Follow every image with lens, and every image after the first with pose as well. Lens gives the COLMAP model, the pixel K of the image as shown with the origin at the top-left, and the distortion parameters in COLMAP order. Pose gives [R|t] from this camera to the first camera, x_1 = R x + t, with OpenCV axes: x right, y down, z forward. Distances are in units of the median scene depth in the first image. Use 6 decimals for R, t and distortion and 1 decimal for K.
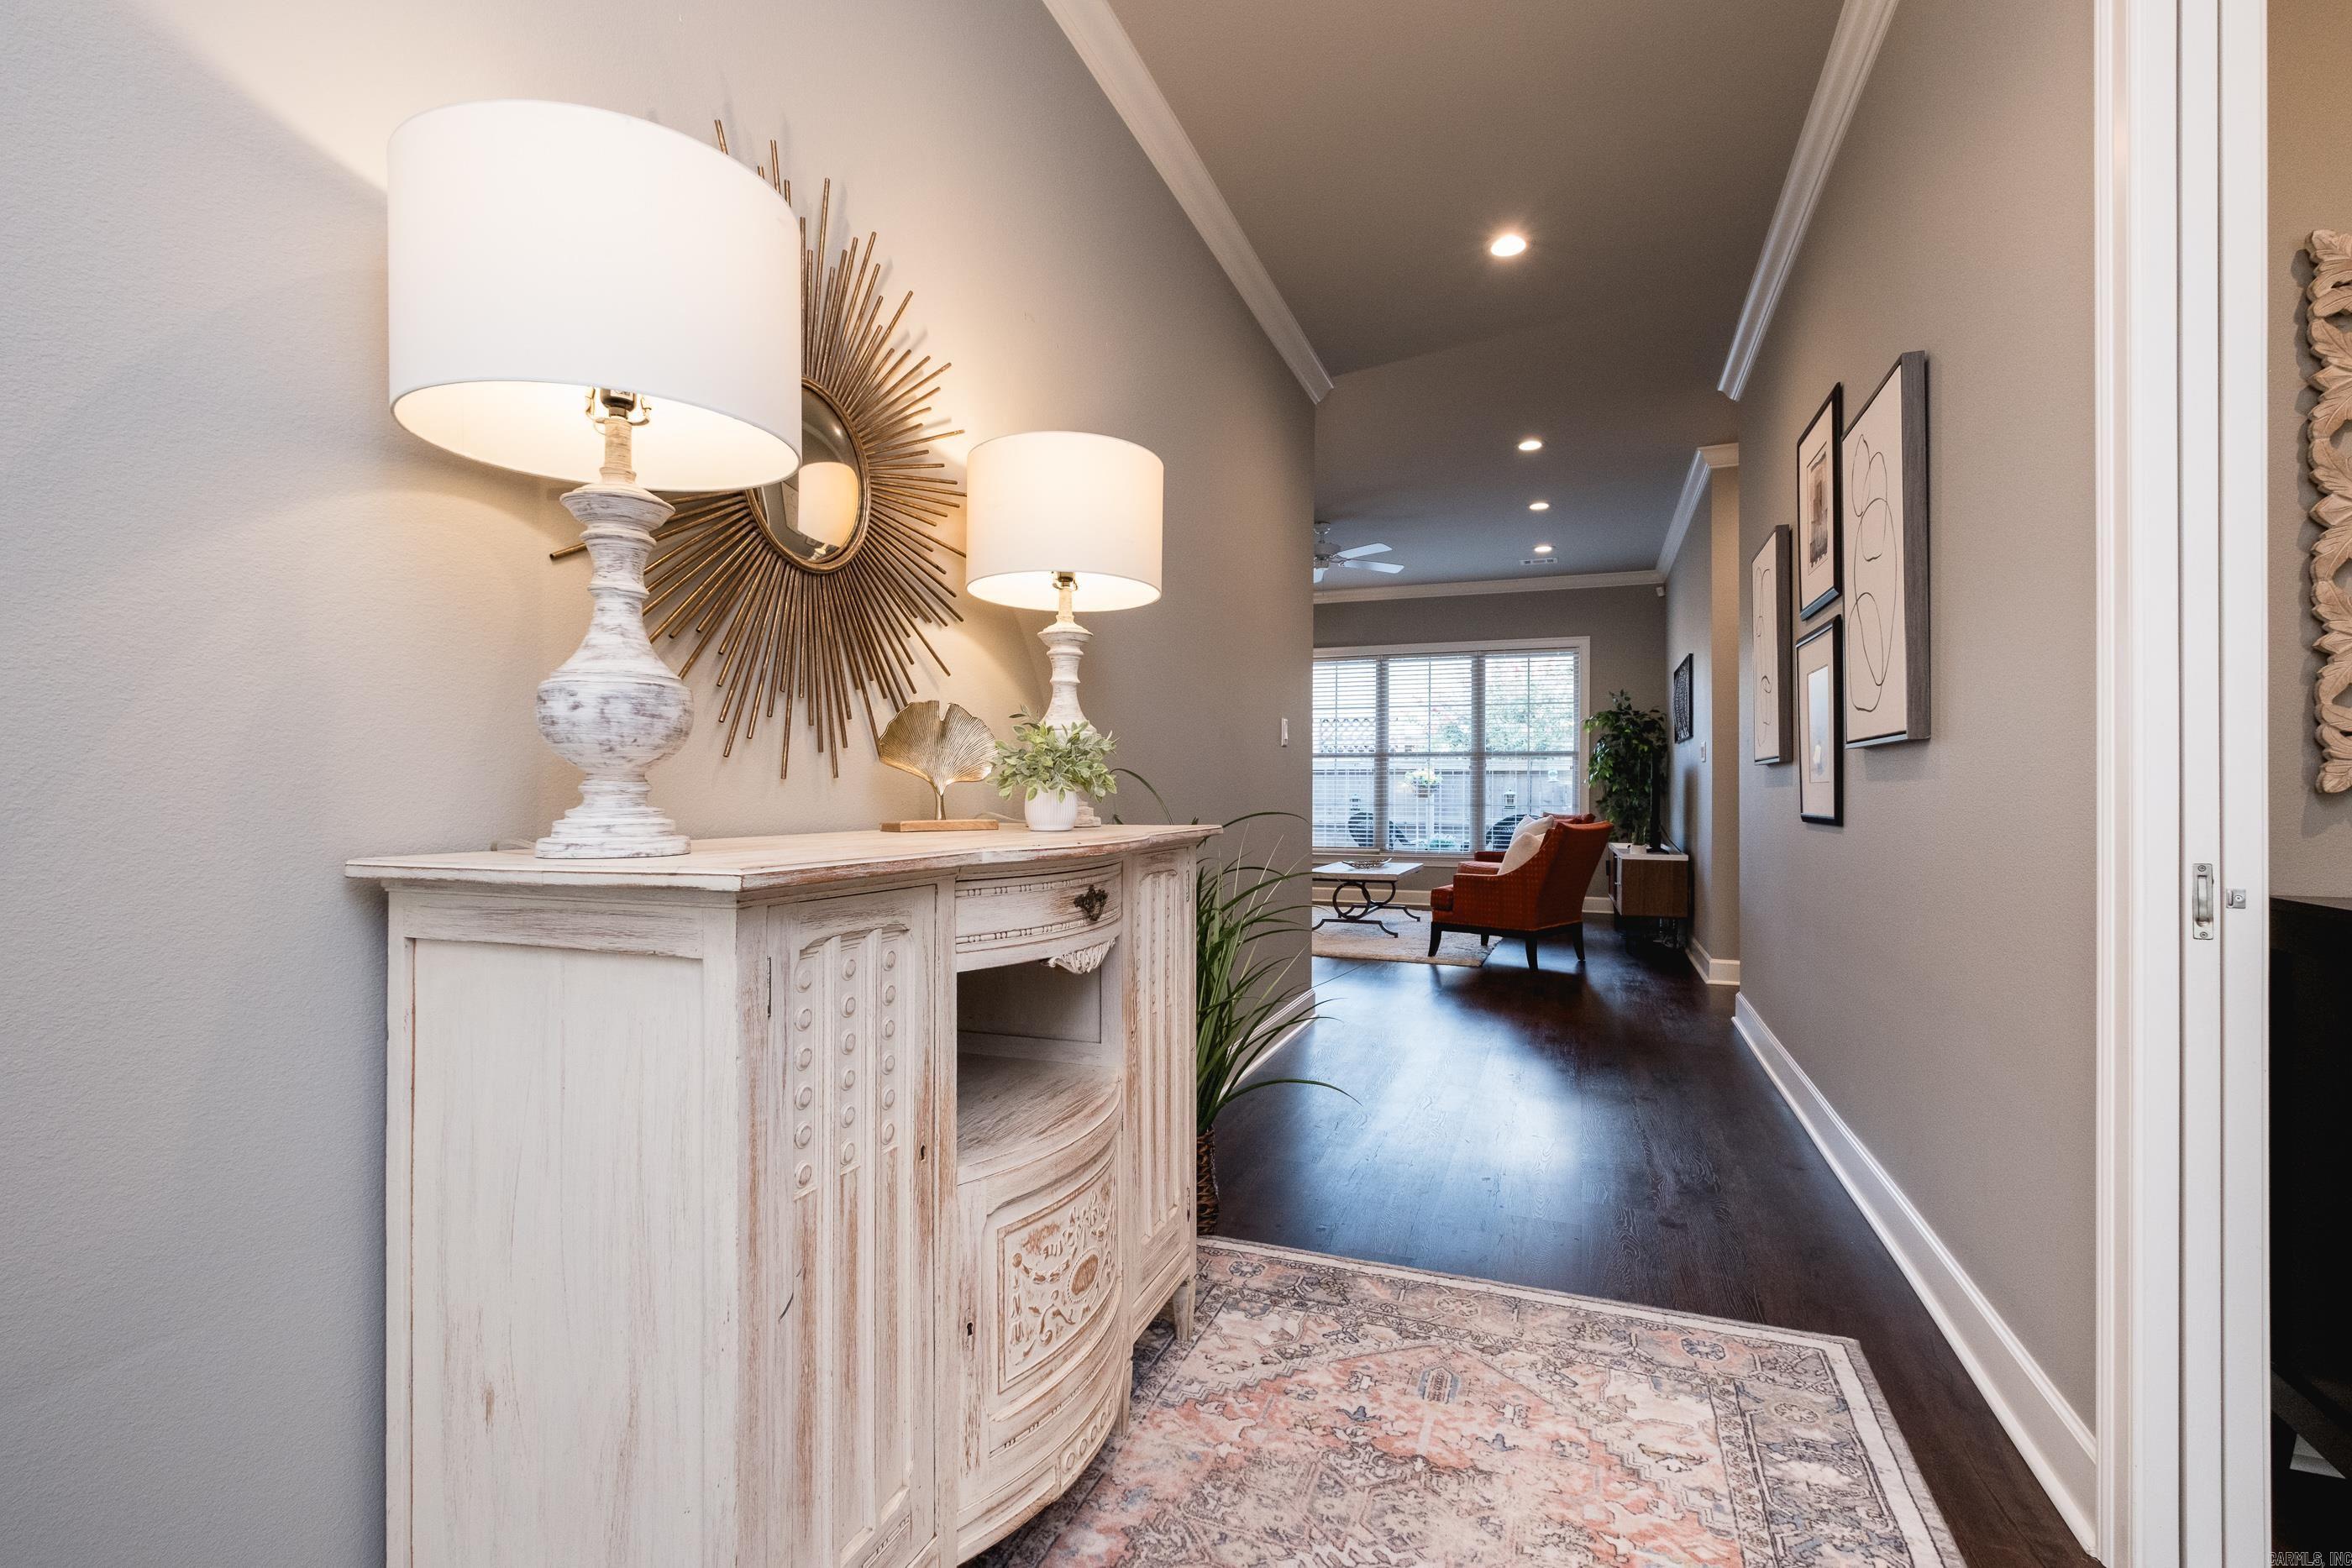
lens RADIAL K [[1028.1, 0, 1177.9], [0, 1028.1, 803.1], [0, 0, 1]] dist [0.012599, -0.006330]
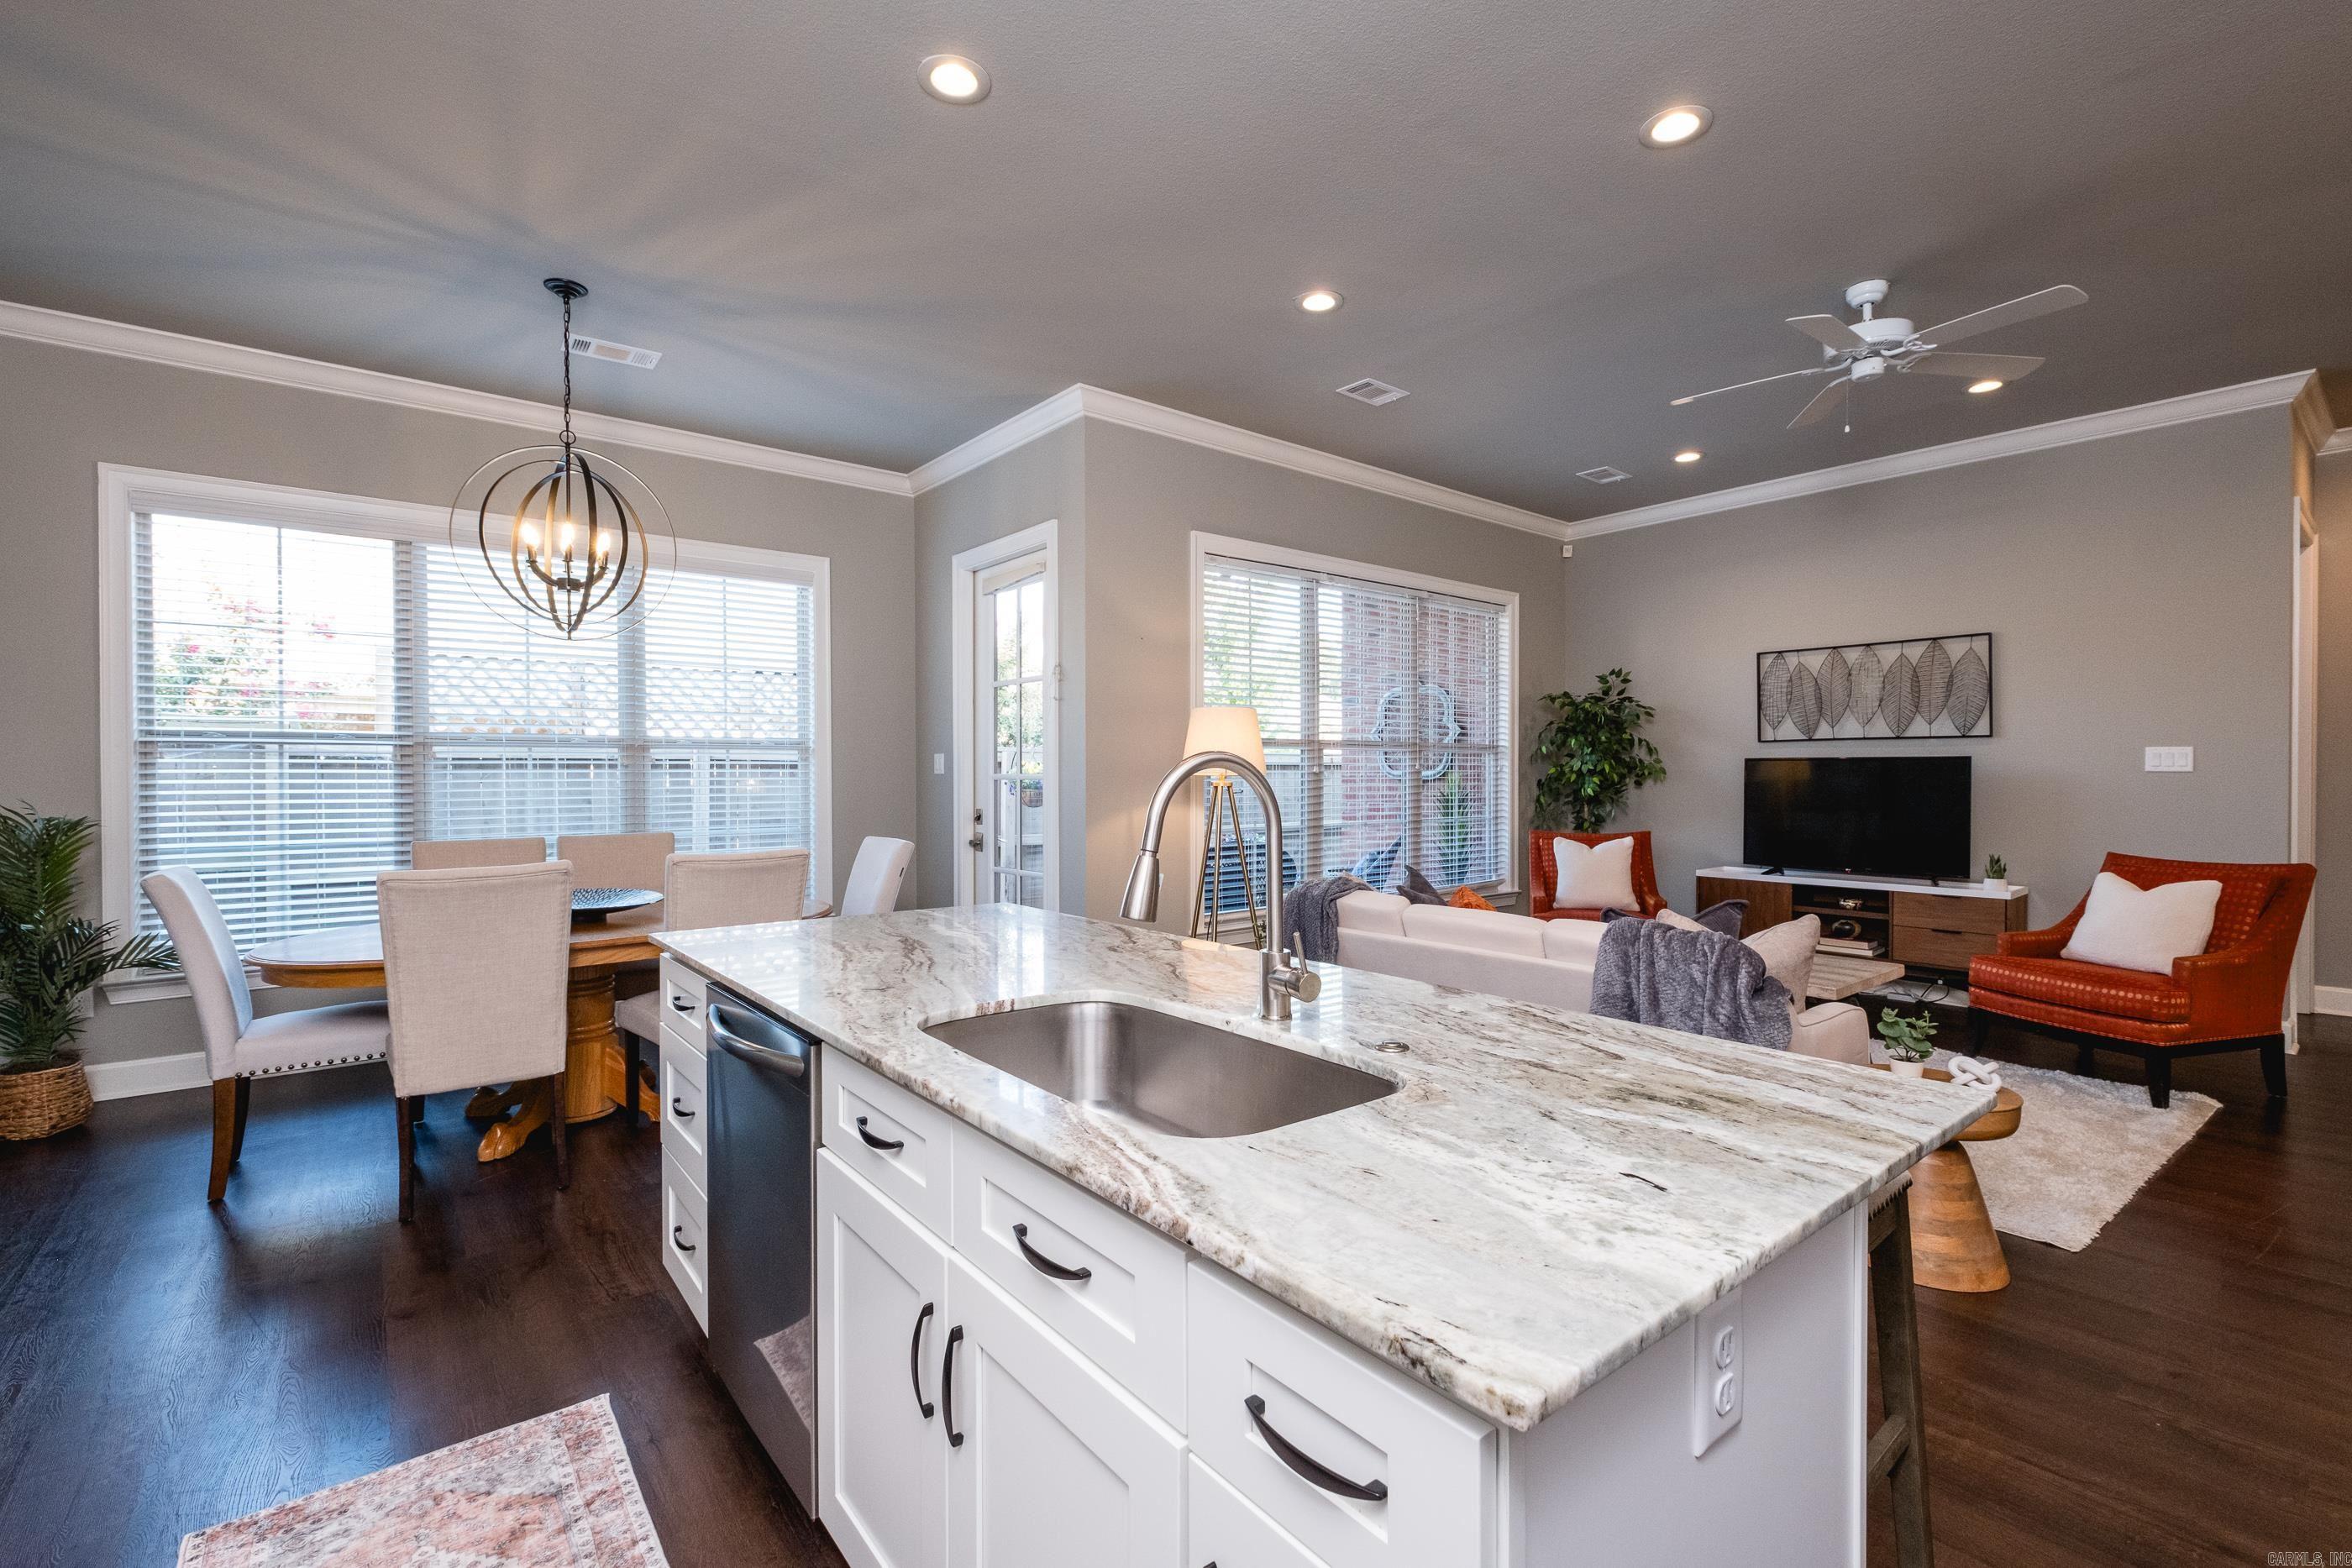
lens RADIAL K [[1028.1, 0, 1174.3], [0, 1028.1, 774.2], [0, 0, 1]] dist [0.012599, -0.006330]
pose [[0.499435, -0.004242, 0.866341, -0.540483], [0.015275, 0.999876, -0.003910, -0.043478], [-0.866217, 0.015187, 0.499438, 1.208739]]
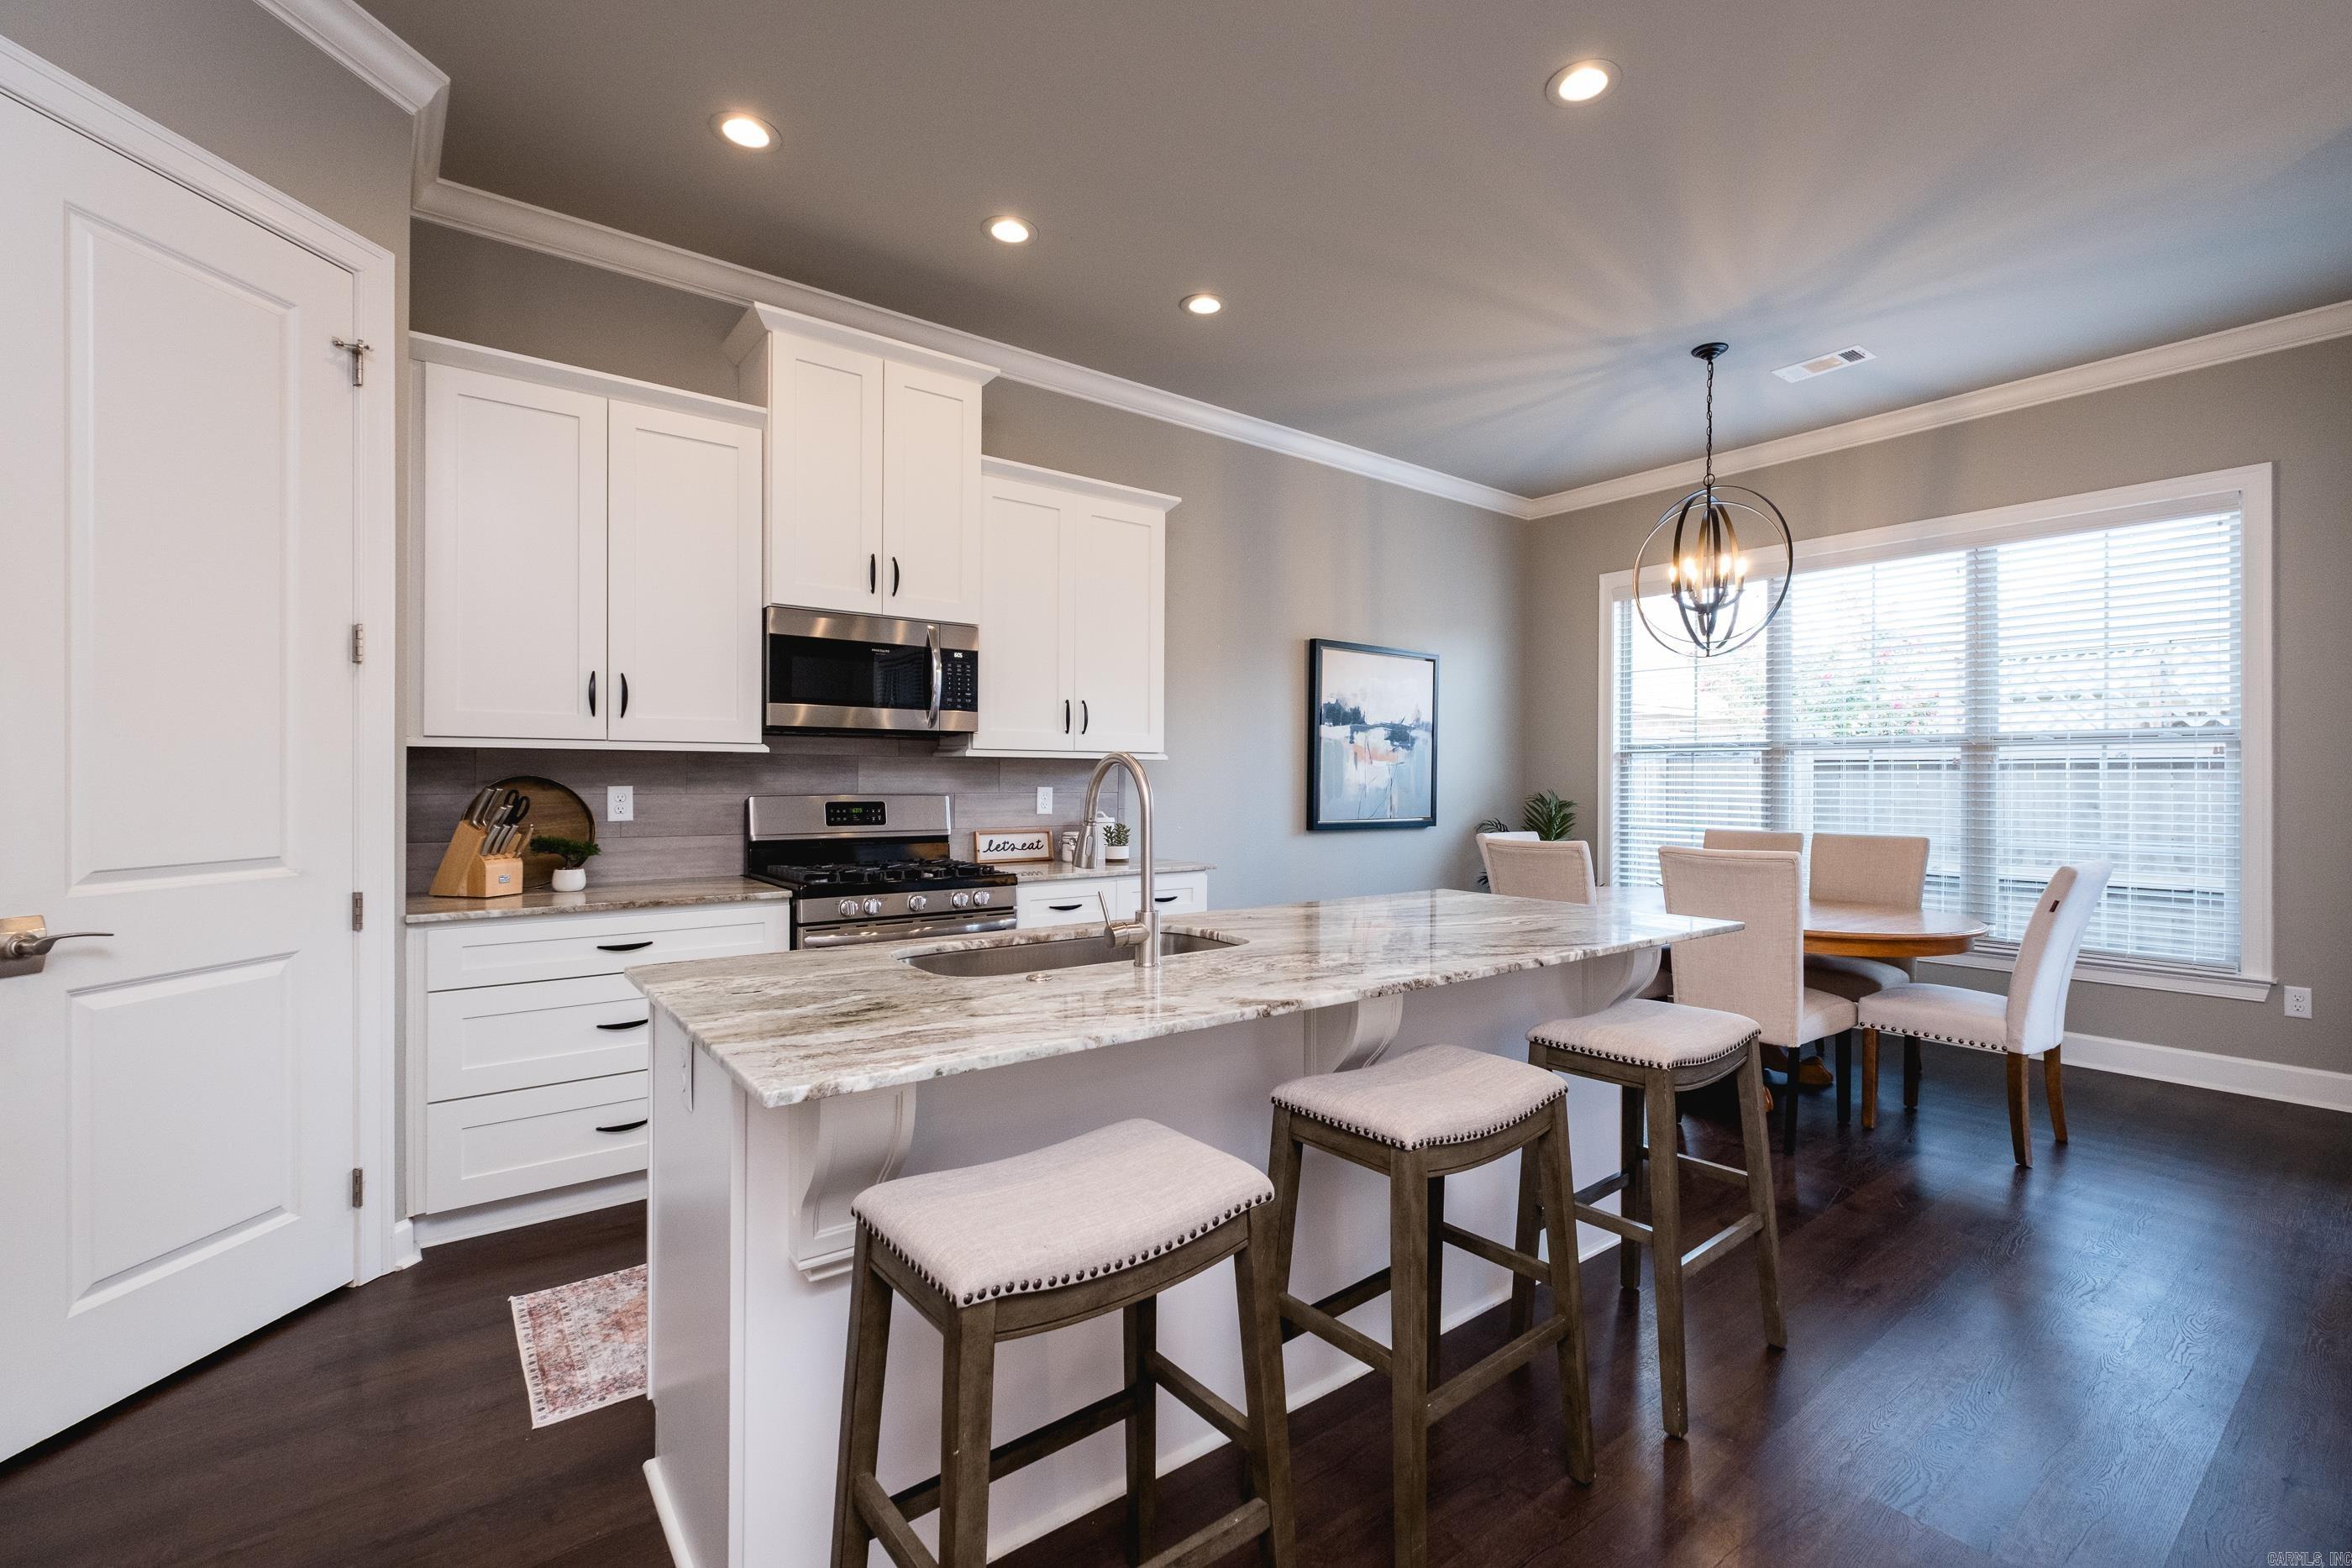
lens RADIAL K [[1028.1, 0, 1211.1], [0, 1028.1, 777.5], [0, 0, 1]] dist [0.012599, -0.006330]
pose [[0.863818, -0.000579, -0.503804, -0.144290], [-0.006535, 0.999902, -0.012354, -0.038069], [0.503762, 0.013964, 0.863730, 1.055964]]
